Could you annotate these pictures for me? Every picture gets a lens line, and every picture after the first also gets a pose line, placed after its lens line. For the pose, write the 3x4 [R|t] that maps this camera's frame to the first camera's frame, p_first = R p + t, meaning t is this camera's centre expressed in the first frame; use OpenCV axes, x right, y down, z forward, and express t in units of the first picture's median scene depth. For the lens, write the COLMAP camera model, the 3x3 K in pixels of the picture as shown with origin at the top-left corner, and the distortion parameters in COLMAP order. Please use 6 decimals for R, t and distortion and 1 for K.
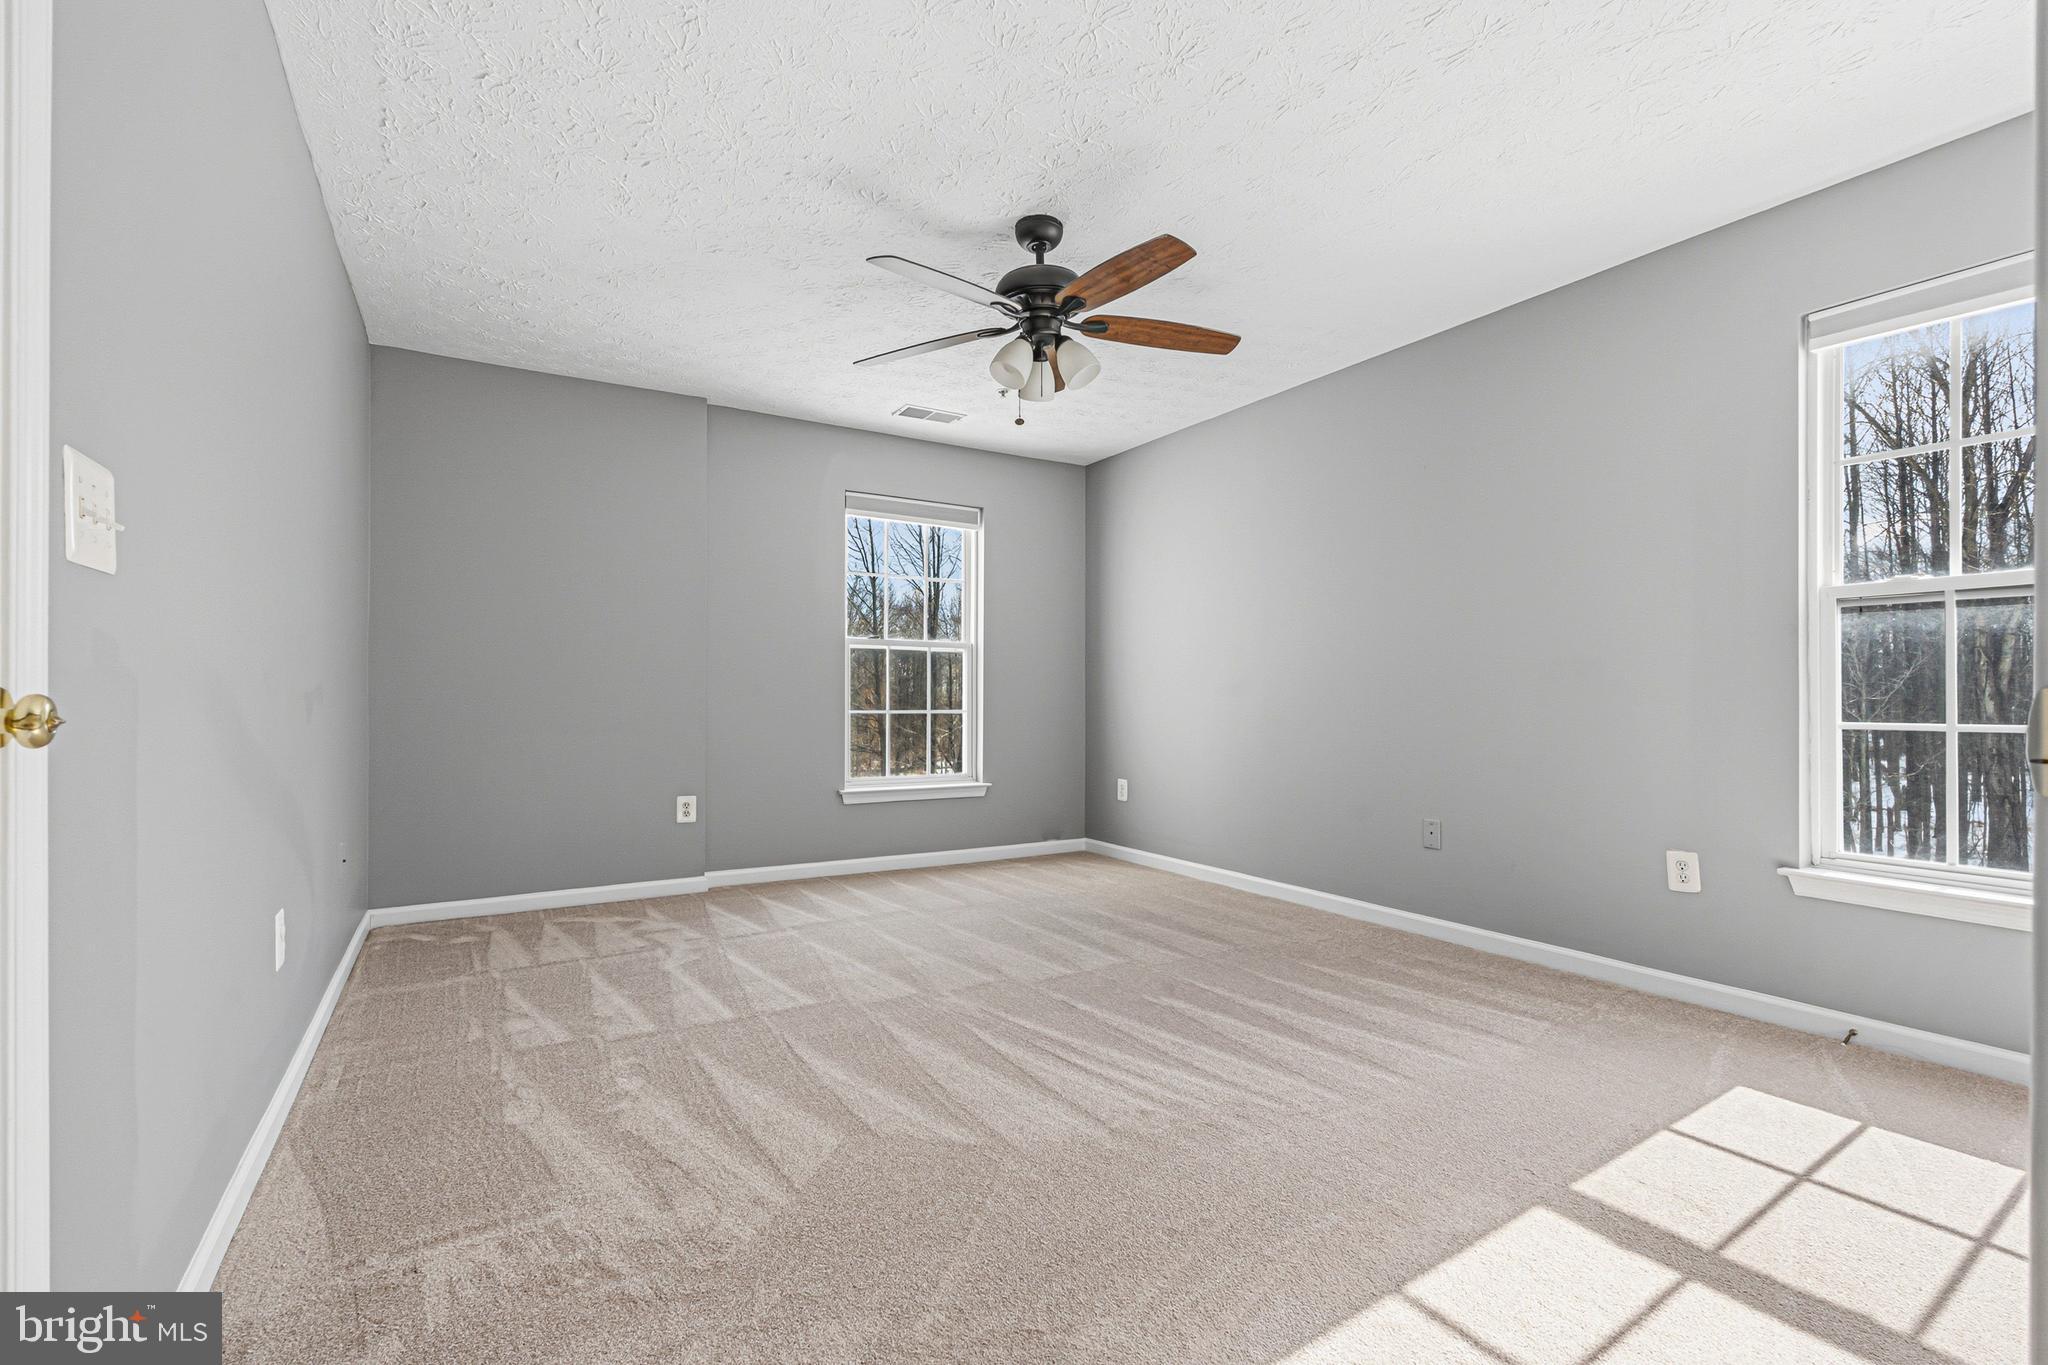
lens RADIAL K [[920.5, 0, 1024.0], [0, 920.5, 682.5], [0, 0, 1]] dist [-0.003663, -0.000241]
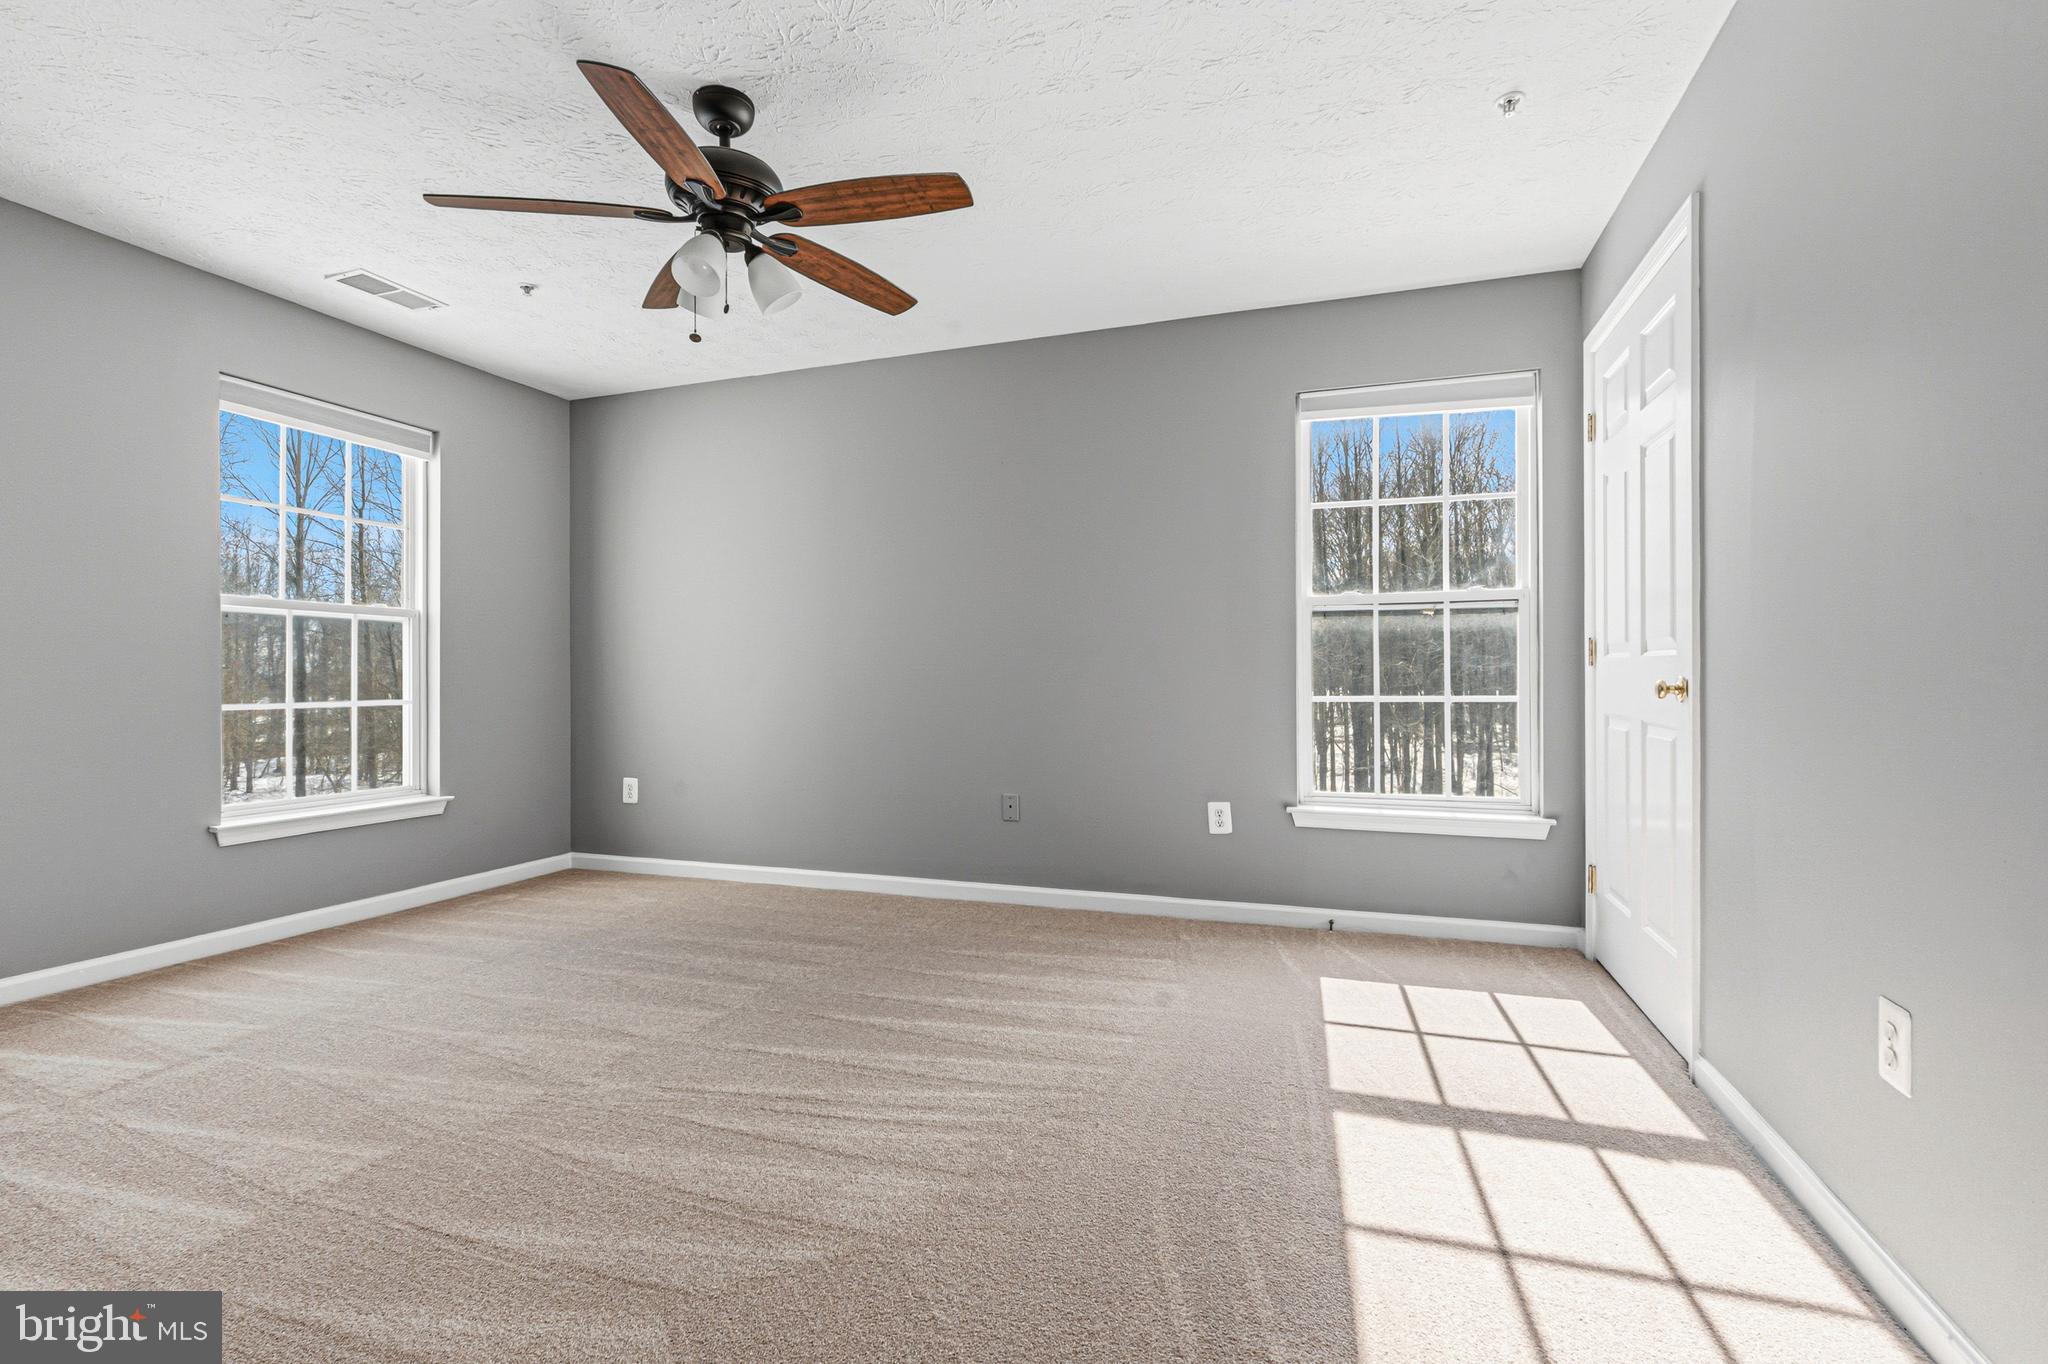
lens RADIAL K [[928.8, 0, 1025.6], [0, 928.8, 667.5], [0, 0, 1]] dist [-0.000894, 0.000064]
pose [[0.769101, 0.002014, 0.639125, -0.301803], [-0.004654, 0.999986, 0.002449, -0.001448], [-0.639111, -0.004858, 0.769099, 0.199390]]
